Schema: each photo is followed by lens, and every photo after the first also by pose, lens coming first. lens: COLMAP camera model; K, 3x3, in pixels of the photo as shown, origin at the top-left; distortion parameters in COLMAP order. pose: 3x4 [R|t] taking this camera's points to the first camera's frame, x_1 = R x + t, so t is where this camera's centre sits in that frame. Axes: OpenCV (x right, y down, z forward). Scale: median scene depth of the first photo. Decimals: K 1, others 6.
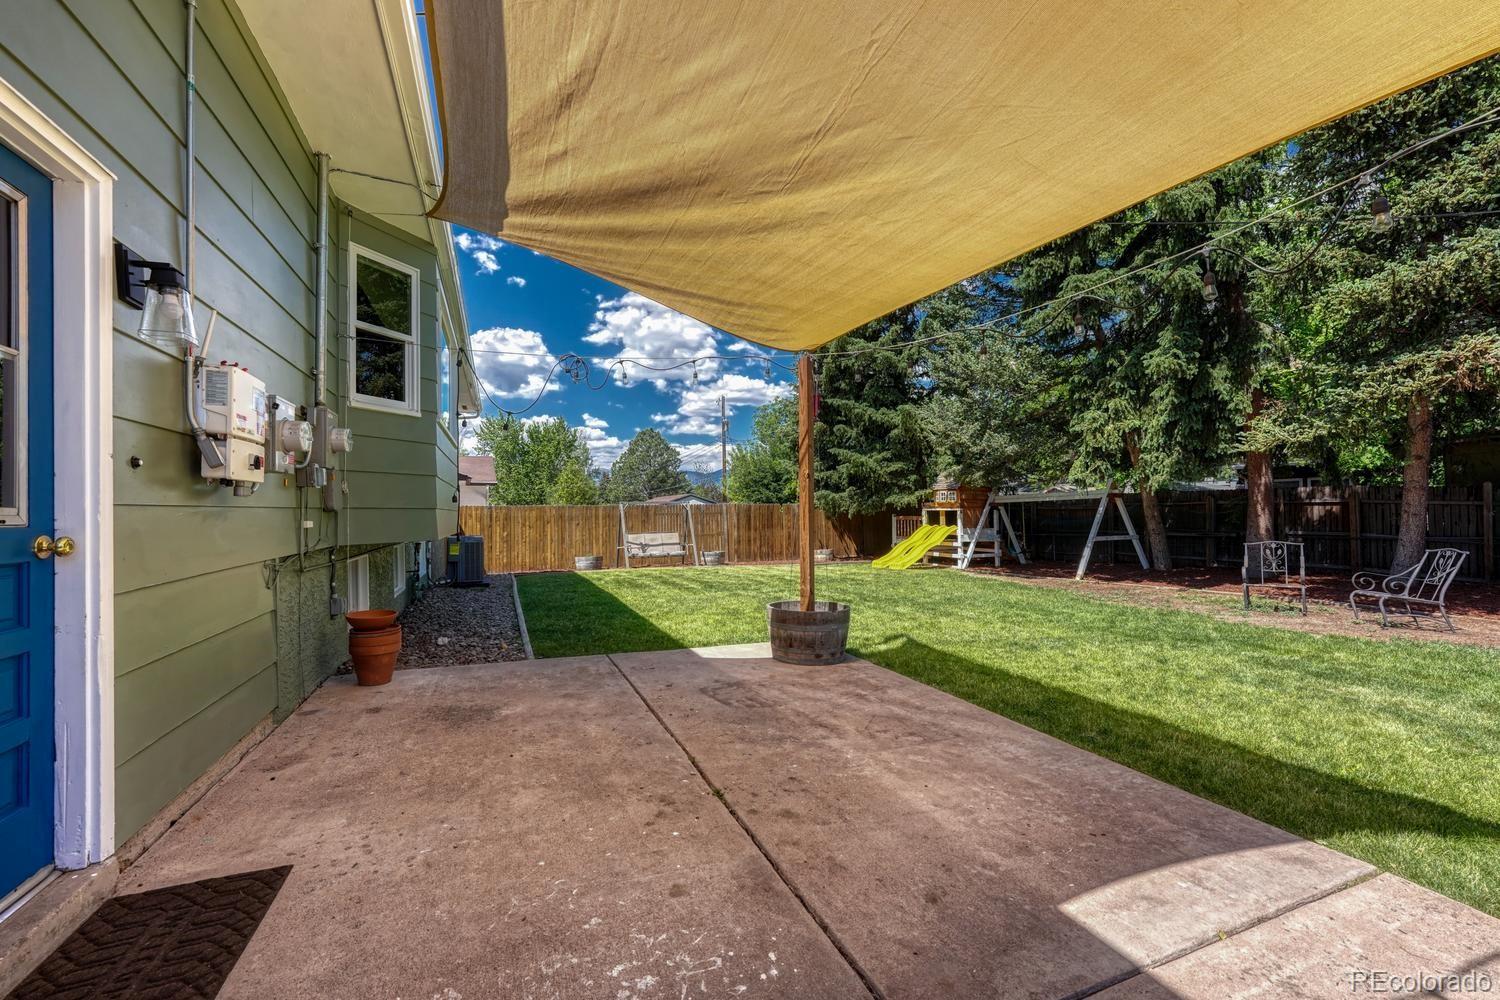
lens RADIAL K [[627.5, 0, 744.9], [0, 627.5, 506.5], [0, 0, 1]] dist [-0.001288, -0.000179]
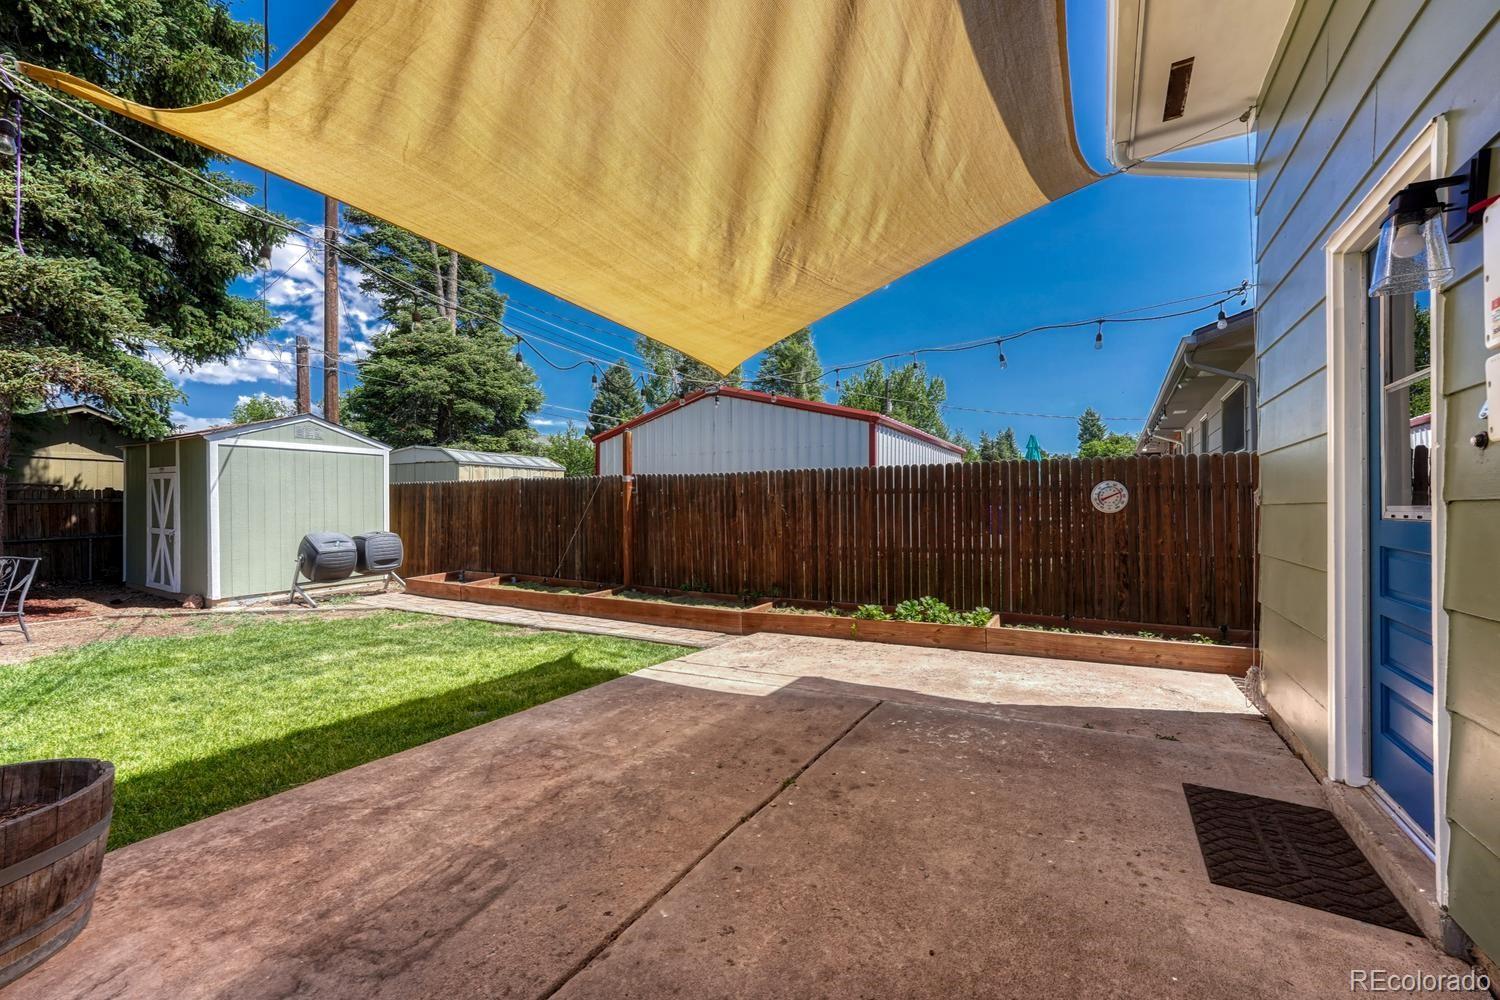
lens RADIAL K [[627.5, 0, 745.5], [0, 627.5, 506.5], [0, 0, 1]] dist [-0.001288, -0.000179]
pose [[-0.629457, 0.014614, 0.776898, -0.680606], [0.000200, 0.999826, -0.018646, 0.014495], [-0.777035, -0.011582, -0.629351, 1.432963]]
